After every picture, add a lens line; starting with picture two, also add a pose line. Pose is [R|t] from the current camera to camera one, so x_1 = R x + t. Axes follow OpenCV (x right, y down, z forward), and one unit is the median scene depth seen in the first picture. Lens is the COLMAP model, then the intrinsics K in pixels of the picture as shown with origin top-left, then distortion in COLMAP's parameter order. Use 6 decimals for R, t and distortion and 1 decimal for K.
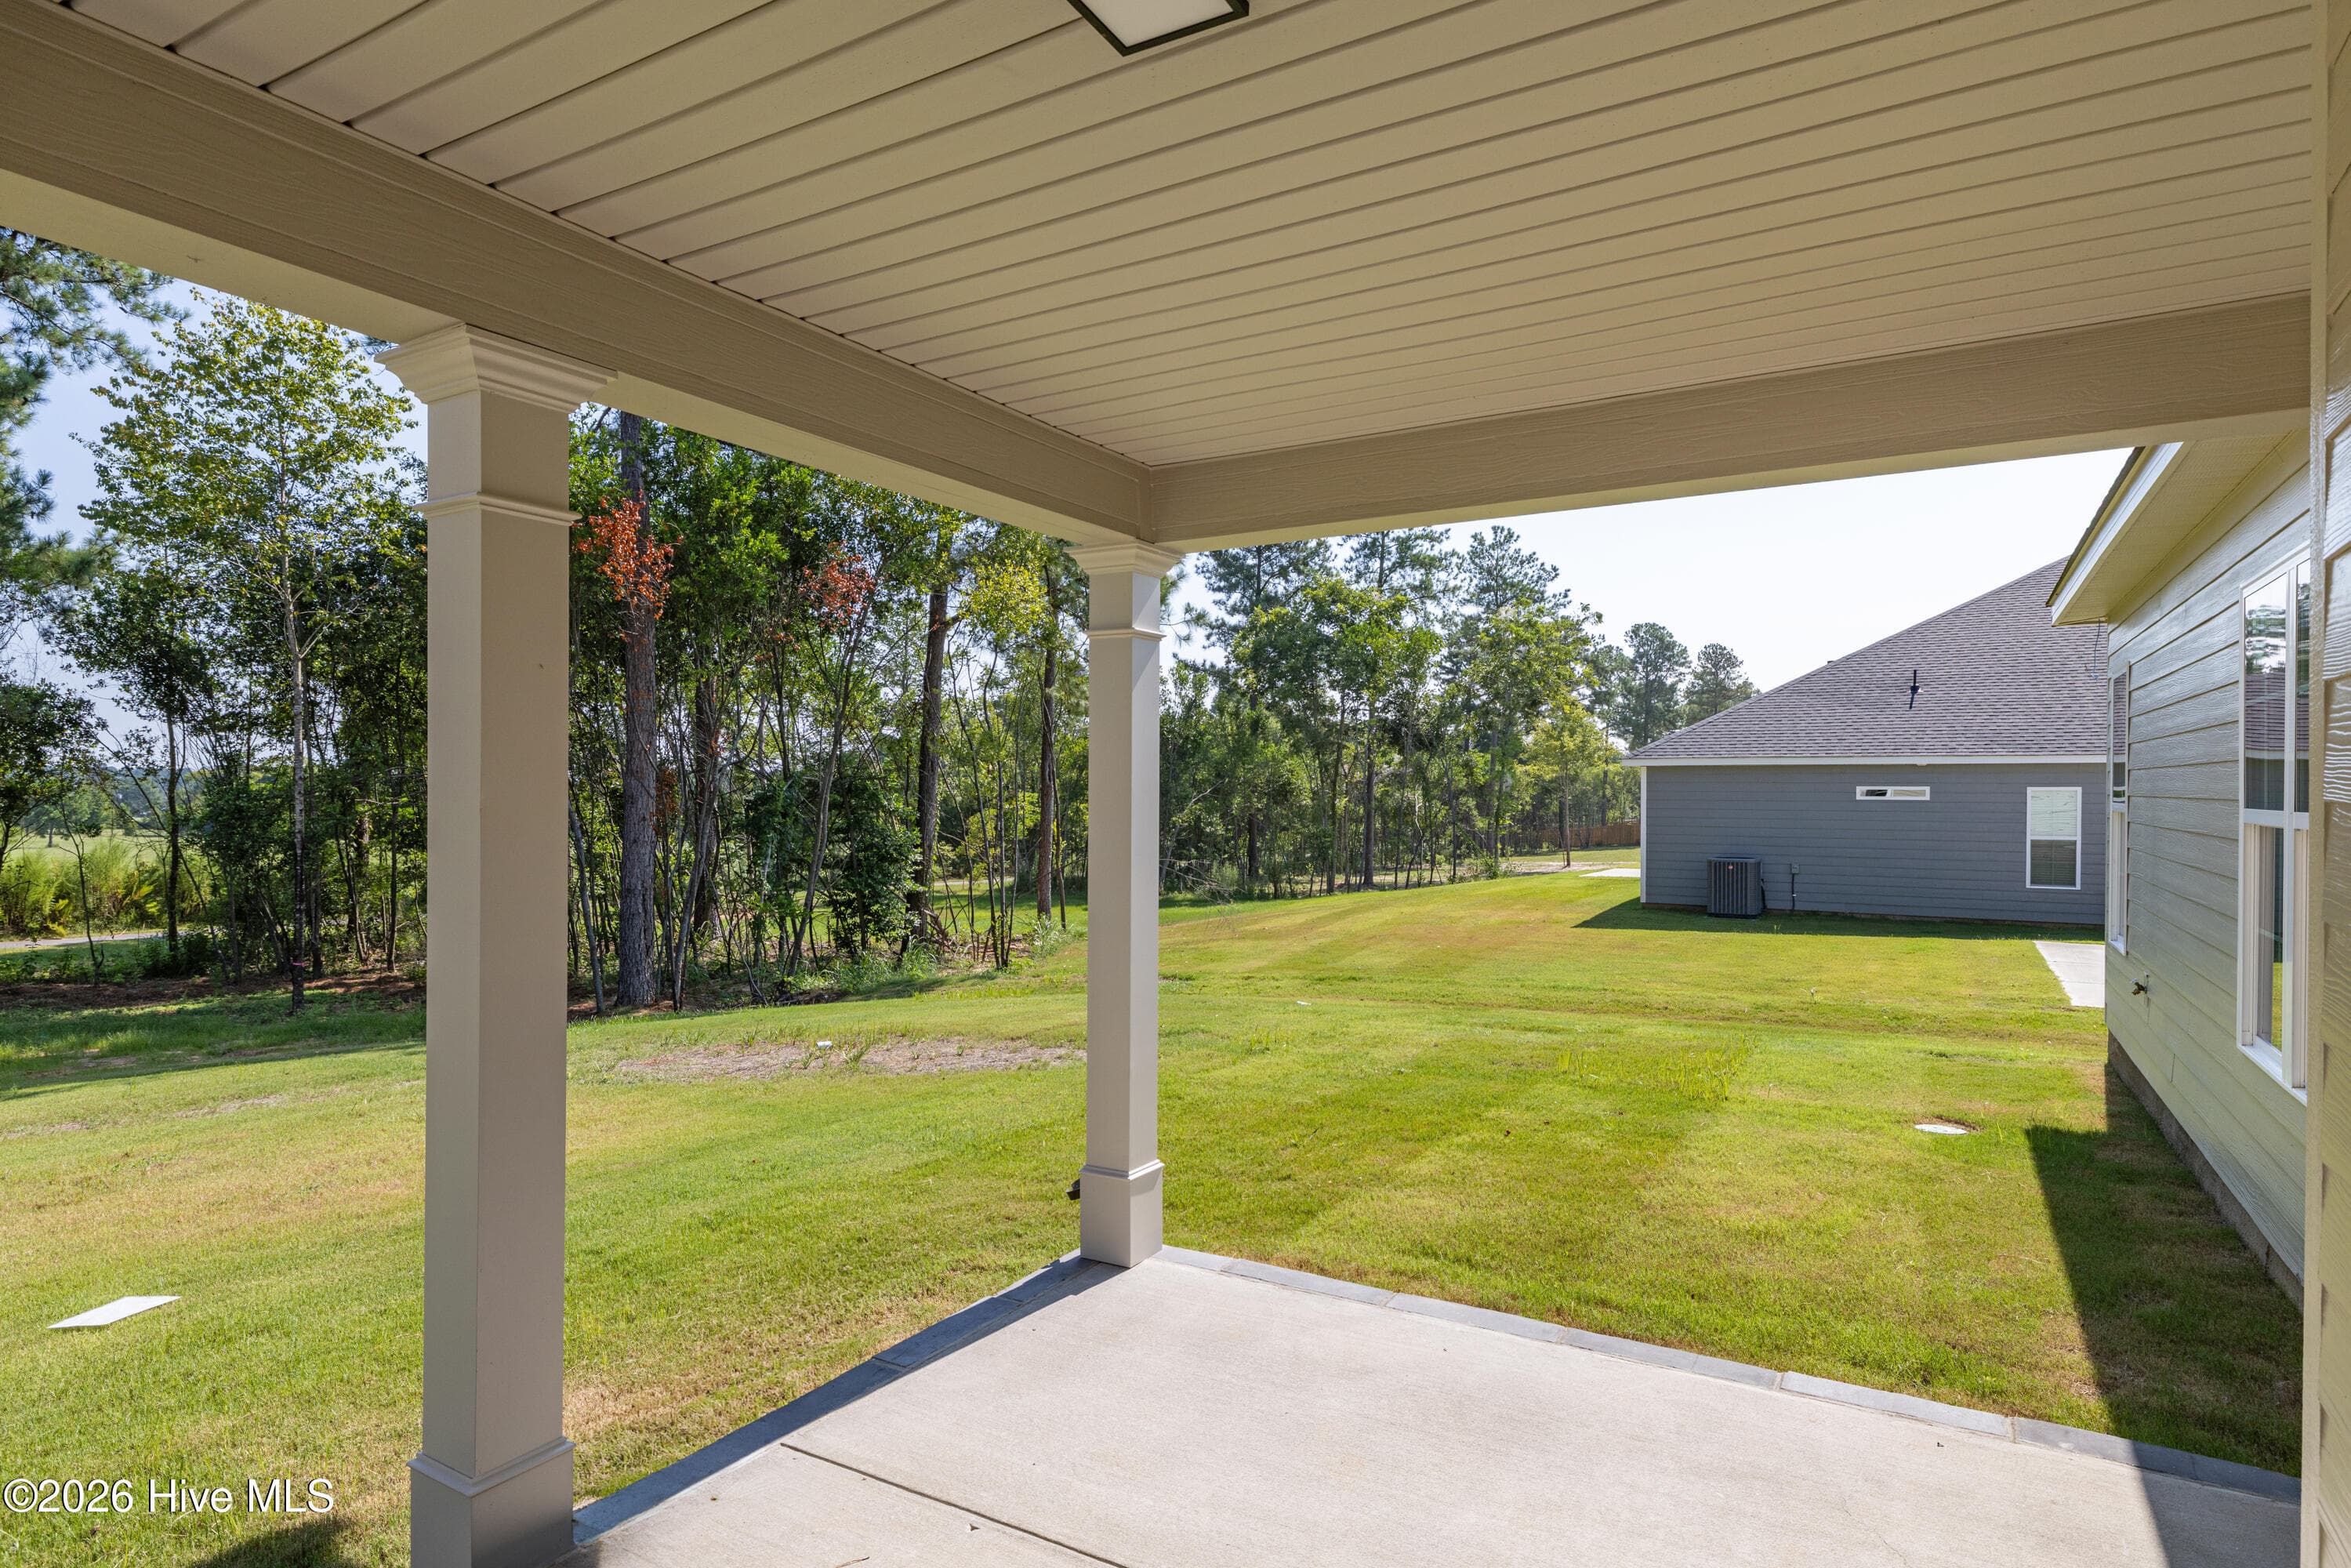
lens RADIAL K [[1266.4, 0, 1169.0], [0, 1266.4, 787.7], [0, 0, 1]] dist [0.000278, -0.001264]
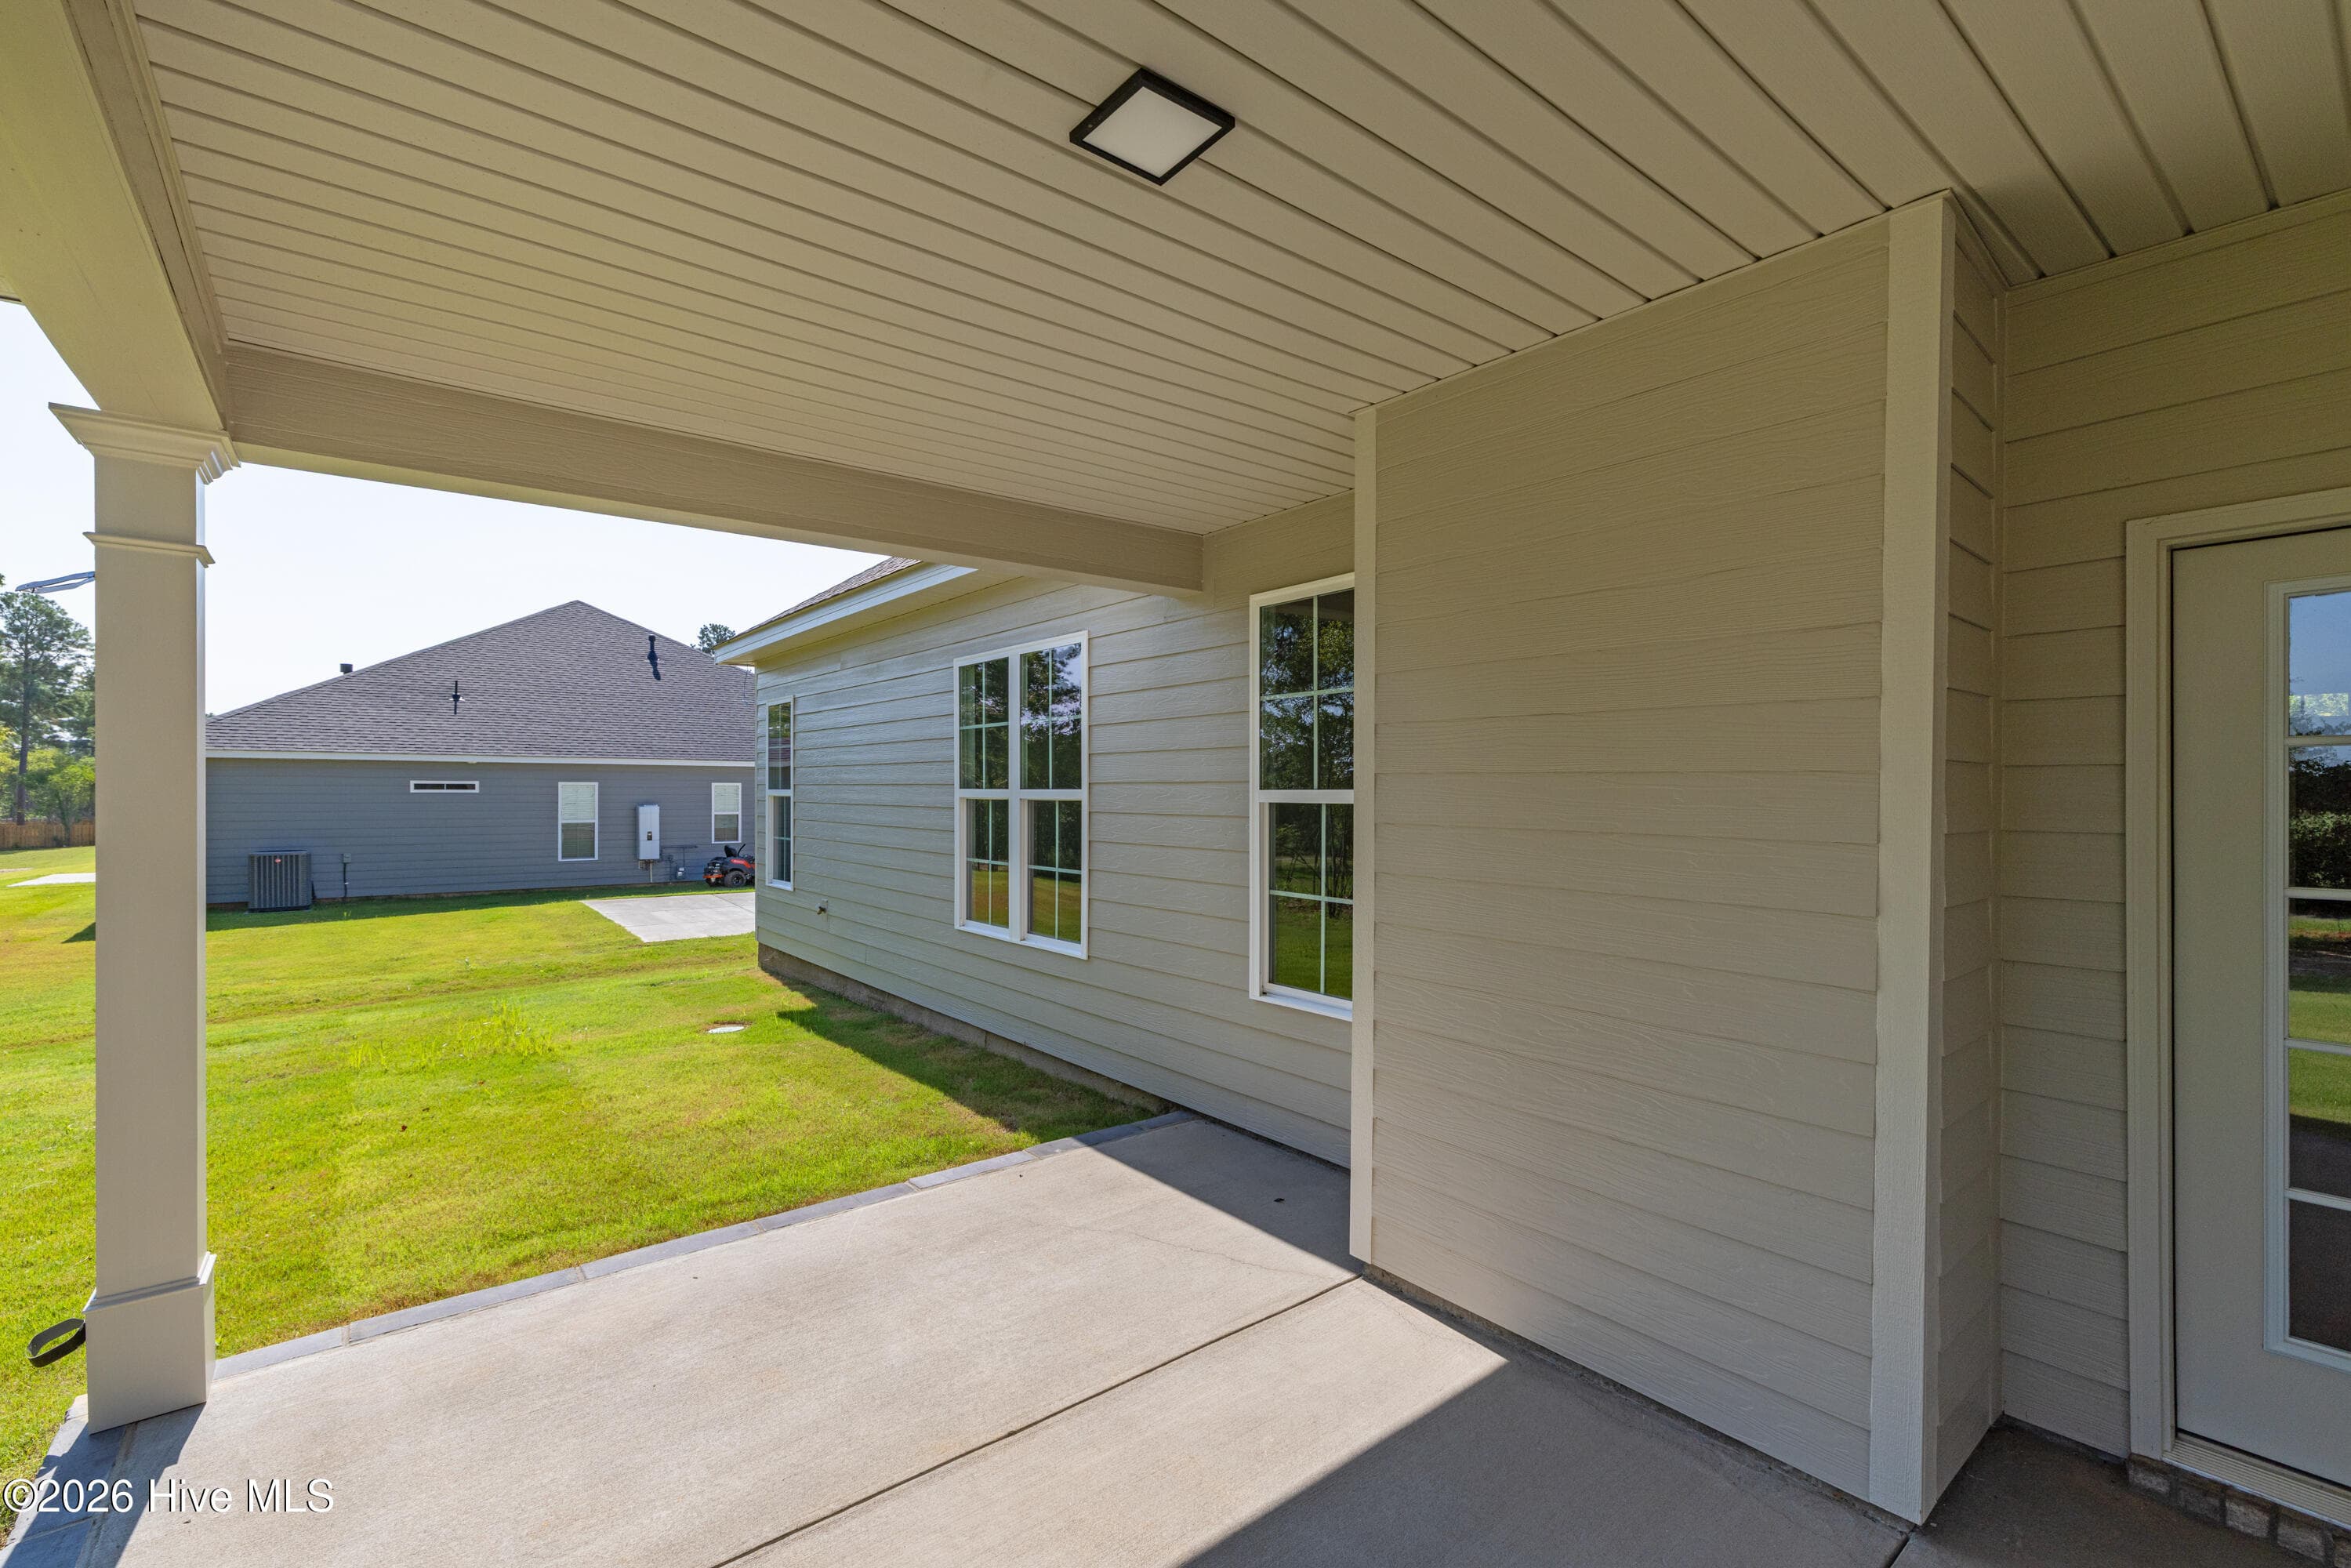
lens RADIAL K [[1031.7, 0, 1188.7], [0, 1031.7, 787.6], [0, 0, 1]] dist [0.002470, 0.000570]
pose [[0.348549, 0.000992, 0.937290, -0.341913], [-0.003431, 0.999994, 0.000218, 0.012082], [-0.937284, -0.003291, 0.348550, 0.207553]]
